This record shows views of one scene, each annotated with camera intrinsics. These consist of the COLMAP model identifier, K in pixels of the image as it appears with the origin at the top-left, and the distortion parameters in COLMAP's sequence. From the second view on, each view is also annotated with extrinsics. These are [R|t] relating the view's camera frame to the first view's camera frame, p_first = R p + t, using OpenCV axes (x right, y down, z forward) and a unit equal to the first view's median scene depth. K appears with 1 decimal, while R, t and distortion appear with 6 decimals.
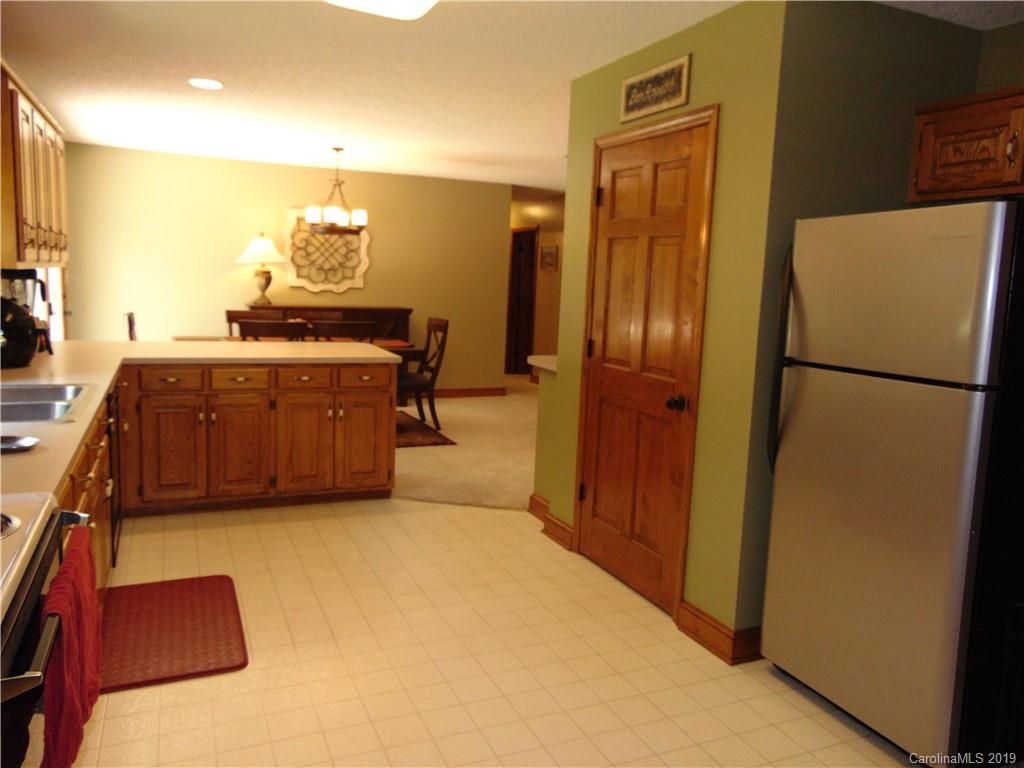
lens RADIAL K [[761.6, 0, 513.7], [0, 761.6, 379.4], [0, 0, 1]] dist [-0.025115, 0.040185]
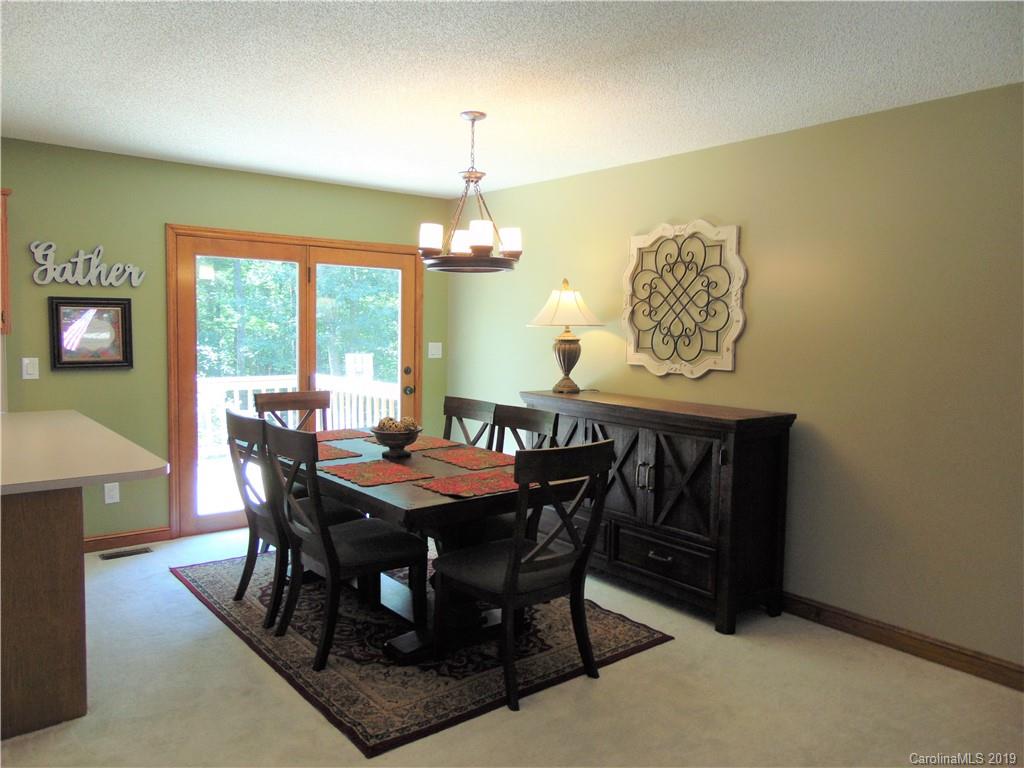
lens RADIAL K [[761.6, 0, 513.7], [0, 761.6, 379.4], [0, 0, 1]] dist [-0.025115, 0.040185]
pose [[0.257641, 0.035777, -0.965578, 0.258540], [-0.131897, 0.991262, 0.001535, -0.099052], [0.957196, 0.126961, 0.260109, 0.752378]]
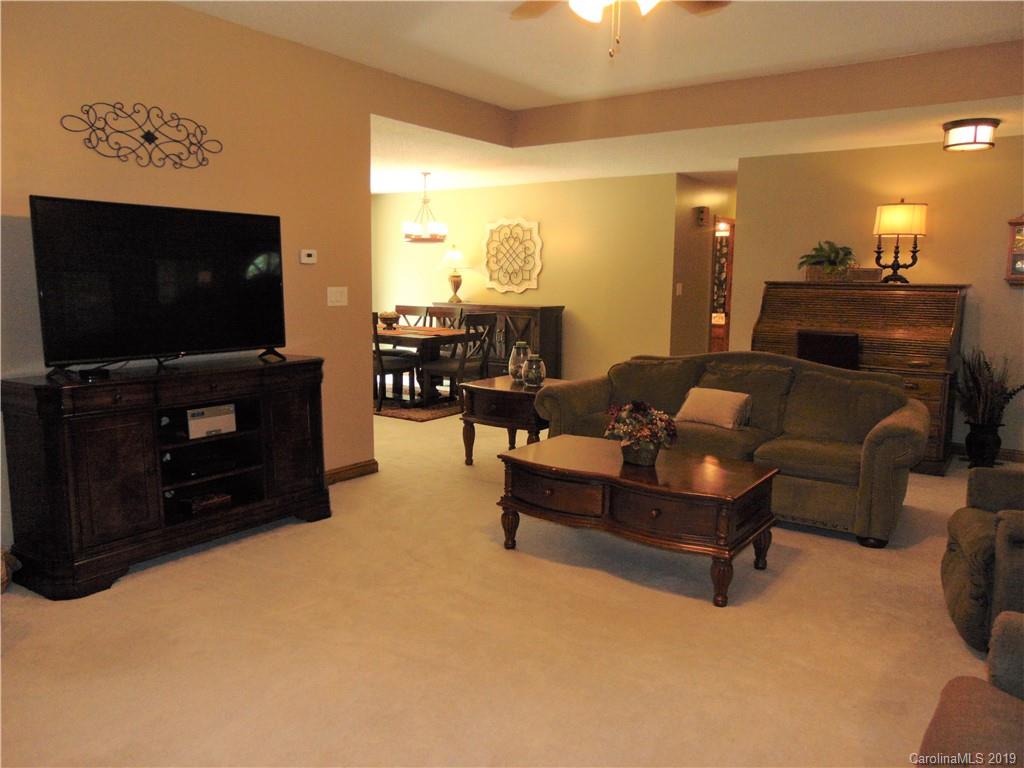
lens RADIAL K [[761.6, 0, 513.7], [0, 761.6, 379.4], [0, 0, 1]] dist [-0.025115, 0.040185]
pose [[0.510182, 0.085762, -0.855780, 0.762269], [-0.104254, 0.993846, 0.037446, -0.027843], [0.853724, 0.070114, 0.515983, 0.422934]]
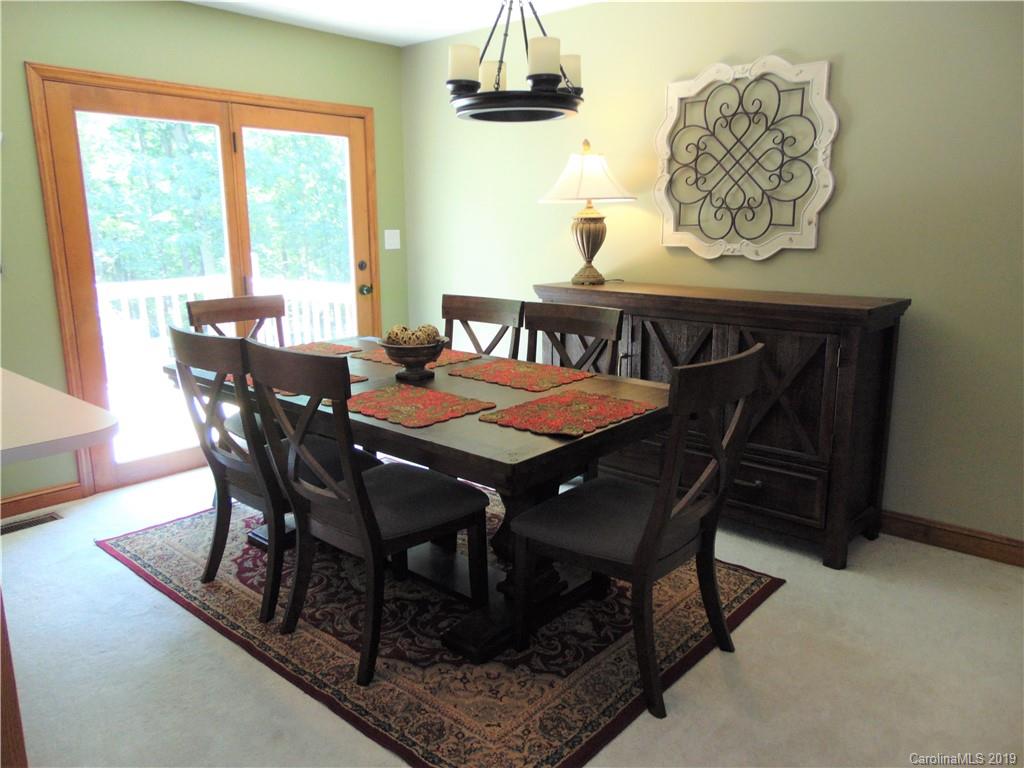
lens RADIAL K [[761.6, 0, 513.7], [0, 761.6, 379.4], [0, 0, 1]] dist [-0.025115, 0.040185]
pose [[0.410753, 0.147899, -0.899671, 0.116770], [-0.095413, 0.988310, 0.118909, -0.086492], [0.906740, 0.036998, 0.420063, 0.703464]]
